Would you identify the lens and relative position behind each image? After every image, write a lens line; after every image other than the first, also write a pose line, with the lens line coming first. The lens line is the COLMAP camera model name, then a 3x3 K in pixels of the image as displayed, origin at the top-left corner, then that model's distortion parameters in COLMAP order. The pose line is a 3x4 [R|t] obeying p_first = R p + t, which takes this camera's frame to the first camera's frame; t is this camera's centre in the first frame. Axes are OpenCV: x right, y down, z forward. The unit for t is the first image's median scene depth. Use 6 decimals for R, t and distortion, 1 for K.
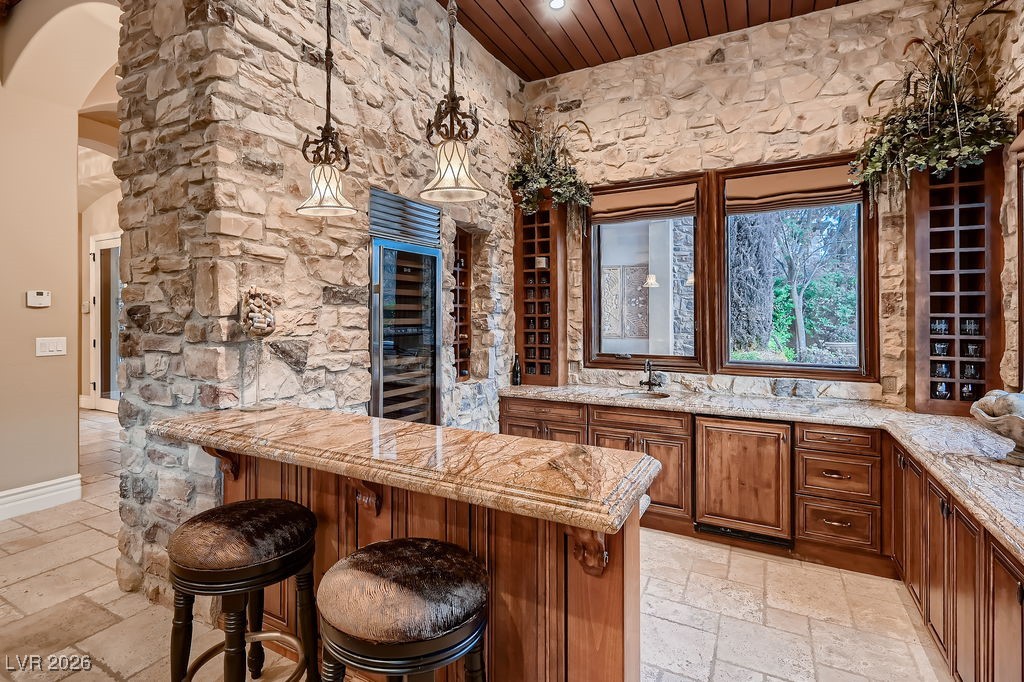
lens RADIAL K [[472.7, 0, 526.7], [0, 472.7, 310.5], [0, 0, 1]] dist [0.003255, 0.000175]
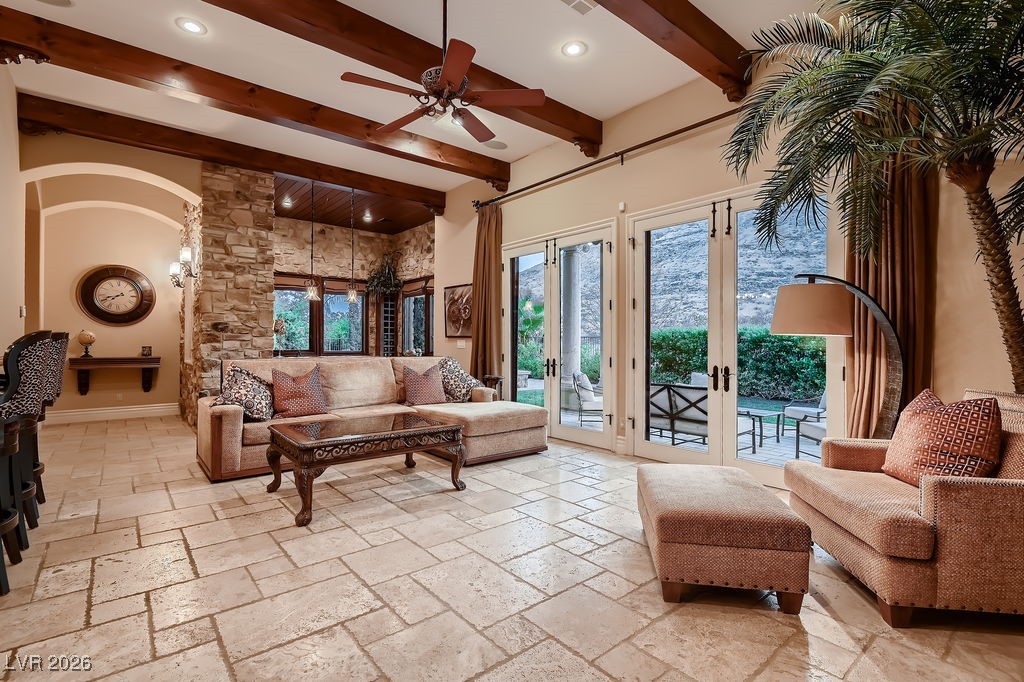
lens RADIAL K [[472.7, 0, 510.1], [0, 472.7, 337.9], [0, 0, 1]] dist [0.003255, 0.000175]
pose [[0.340326, 0.010275, 0.940251, -1.864348], [-0.004289, 0.999947, -0.009375, 0.063271], [-0.940298, -0.000842, 0.340352, -0.929542]]
